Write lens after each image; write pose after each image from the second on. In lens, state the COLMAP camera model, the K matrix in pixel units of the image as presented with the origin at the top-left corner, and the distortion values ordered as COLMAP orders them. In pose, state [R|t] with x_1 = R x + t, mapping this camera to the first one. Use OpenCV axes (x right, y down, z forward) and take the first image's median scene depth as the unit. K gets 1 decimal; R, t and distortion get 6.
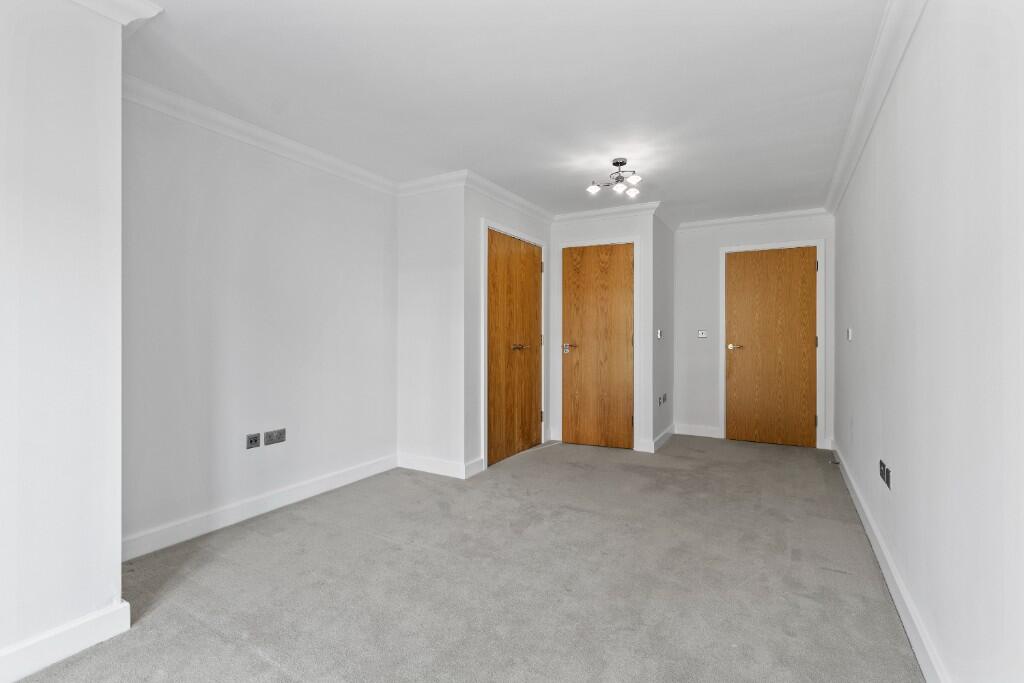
lens RADIAL K [[485.7, 0, 510.5], [0, 485.7, 340.0], [0, 0, 1]] dist [0.001541, 0.000497]
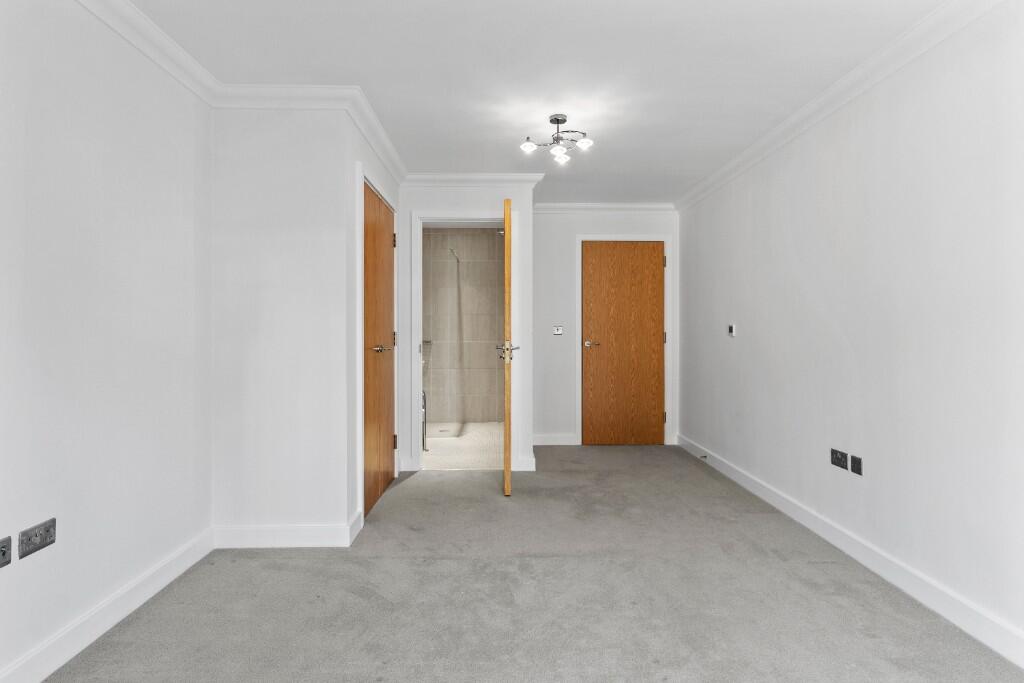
lens RADIAL K [[581.2, 0, 513.7], [0, 581.2, 336.1], [0, 0, 1]] dist [0.004704, -0.002058]
pose [[0.846277, -0.008147, 0.532681, -0.345355], [0.009688, 0.999953, -0.000097, -0.002711], [-0.532655, 0.005243, 0.846316, 0.206015]]
